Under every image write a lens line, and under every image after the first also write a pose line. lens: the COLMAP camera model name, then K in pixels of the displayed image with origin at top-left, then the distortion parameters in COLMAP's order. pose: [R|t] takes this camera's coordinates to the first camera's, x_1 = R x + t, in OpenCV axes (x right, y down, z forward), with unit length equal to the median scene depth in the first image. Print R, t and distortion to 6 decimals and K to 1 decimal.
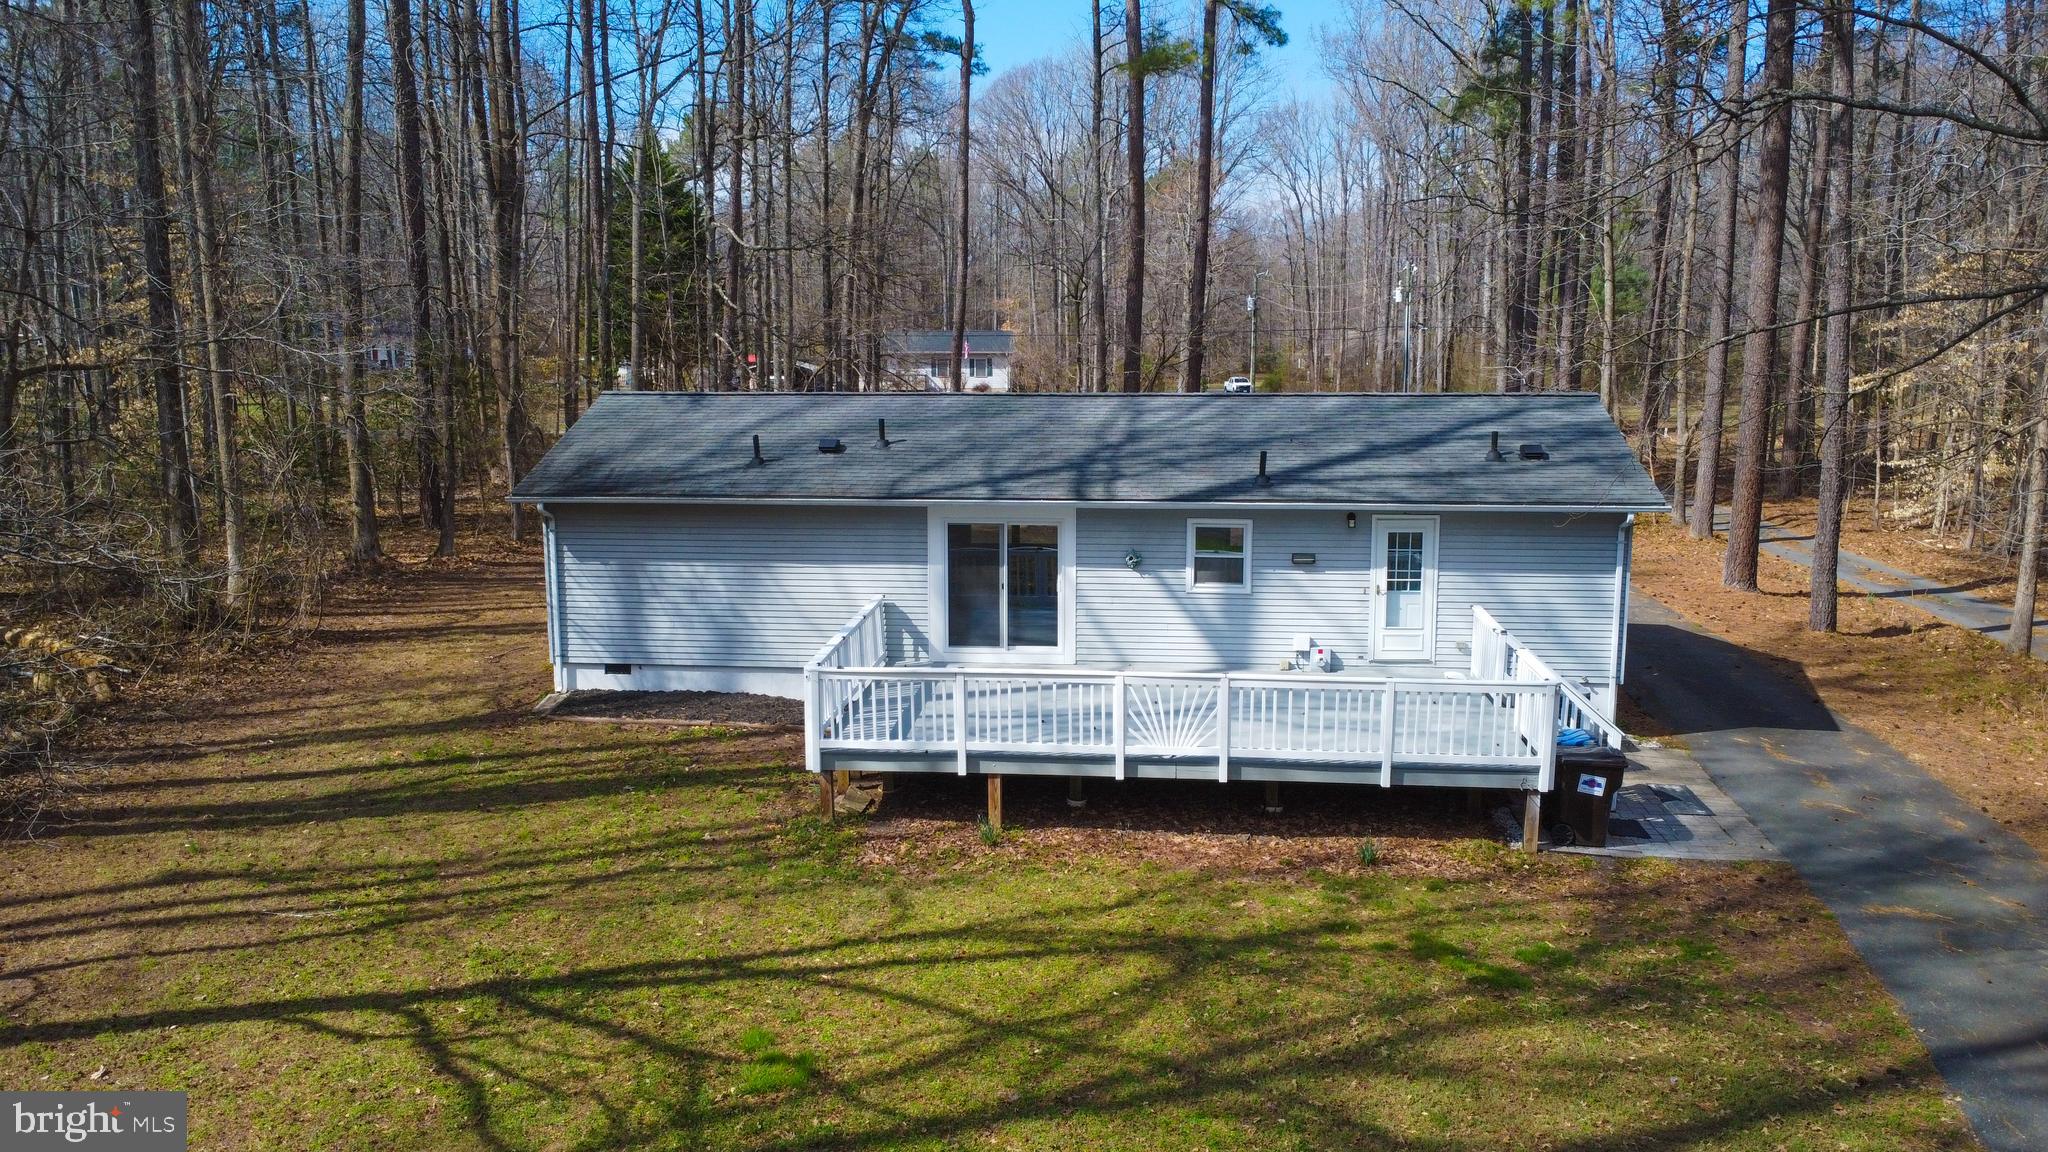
lens RADIAL K [[1555.3, 0, 1024.0], [0, 1555.3, 576.0], [0, 0, 1]] dist [-0.007513, -0.004393]
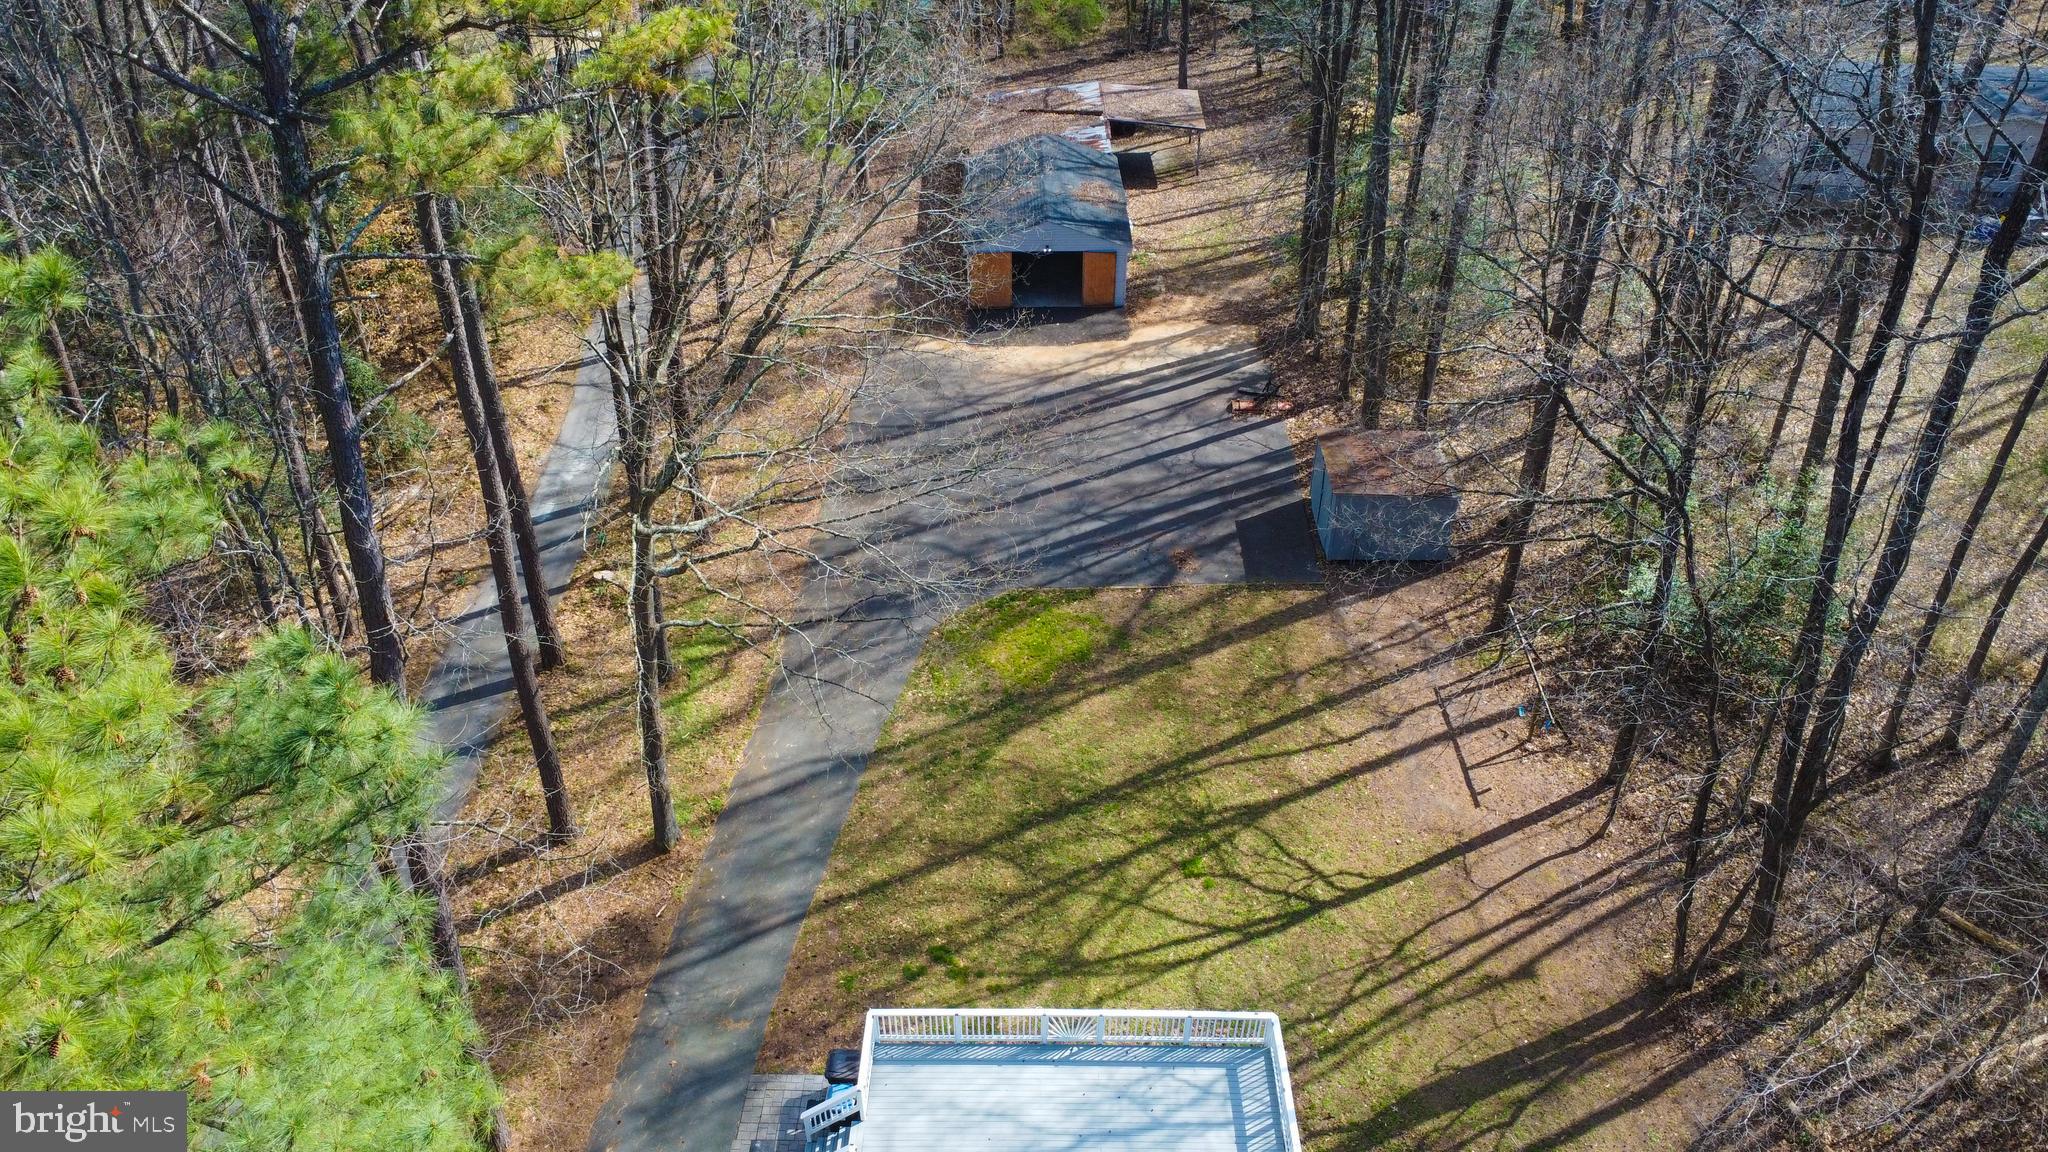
lens RADIAL K [[1555.3, 0, 1024.0], [0, 1555.3, 576.0], [0, 0, 1]] dist [-0.007513, -0.004393]
pose [[-0.997605, 0.042376, -0.054669, 0.235253], [-0.008331, 0.710998, 0.703144, -1.550607], [0.068666, 0.701916, -0.708943, 1.848424]]
